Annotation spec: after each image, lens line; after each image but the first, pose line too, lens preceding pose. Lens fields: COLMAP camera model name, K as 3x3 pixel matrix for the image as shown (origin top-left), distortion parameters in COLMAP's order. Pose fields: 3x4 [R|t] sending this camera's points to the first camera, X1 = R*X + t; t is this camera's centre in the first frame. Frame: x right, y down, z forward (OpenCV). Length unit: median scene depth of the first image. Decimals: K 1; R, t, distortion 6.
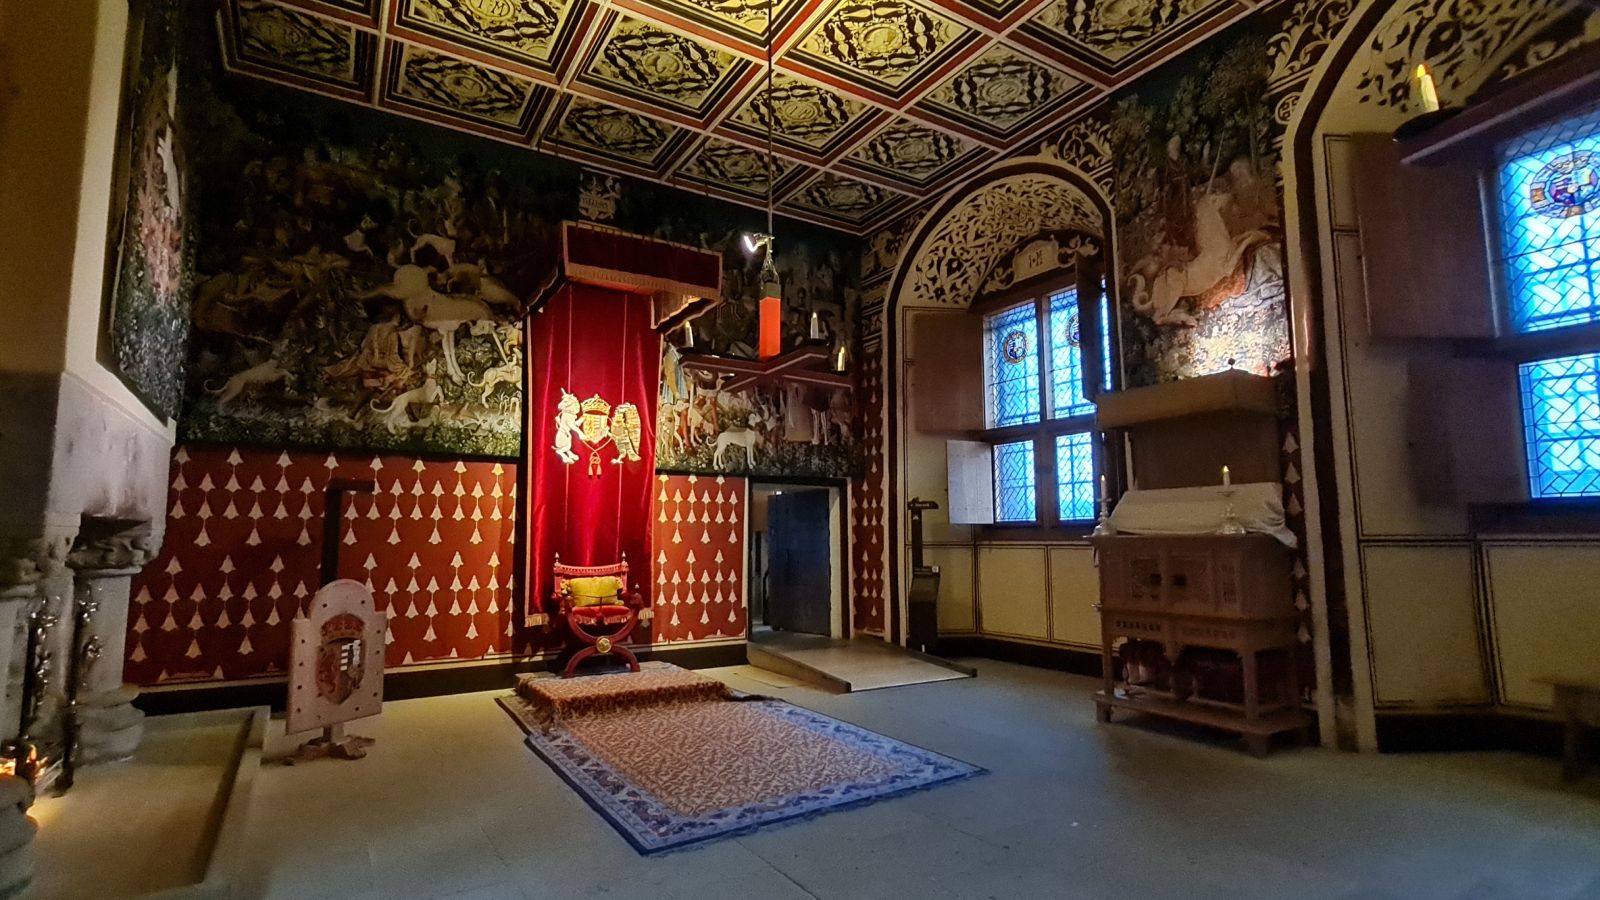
lens RADIAL K [[736.4, 0, 796.9], [0, 736.4, 454.7], [0, 0, 1]] dist [-0.001199, 0.000056]
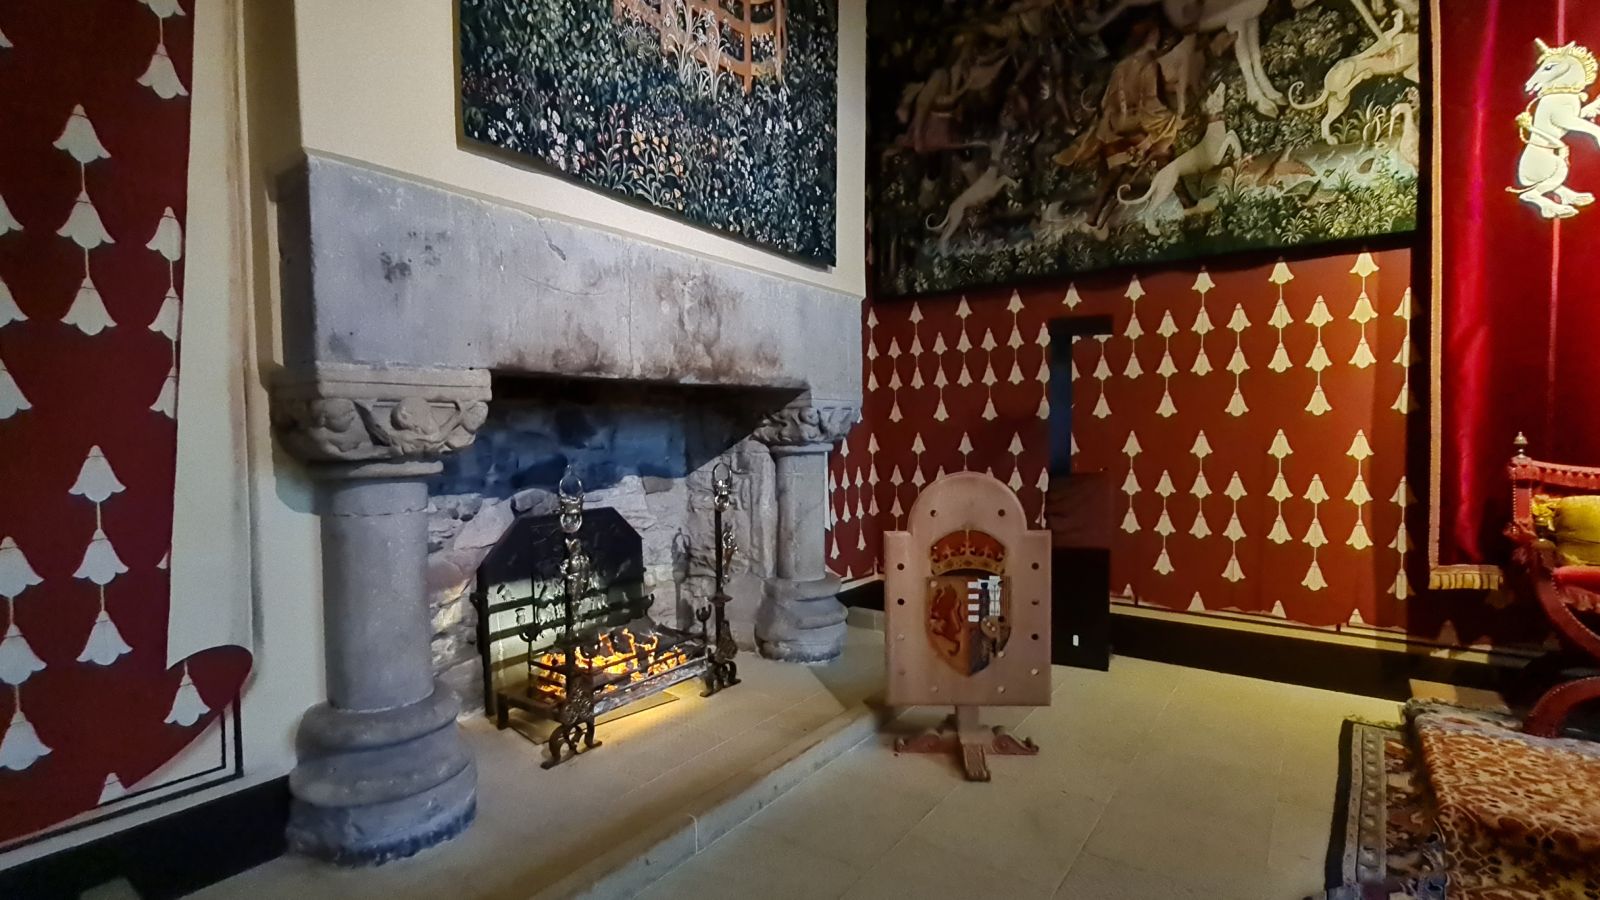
lens RADIAL K [[736.4, 0, 798.4], [0, 736.4, 460.8], [0, 0, 1]] dist [-0.001199, 0.000056]
pose [[0.364459, 0.040703, -0.930329, -0.083552], [0.113243, 0.989693, 0.087663, 0.067480], [0.924308, -0.137302, 0.356093, 0.479685]]
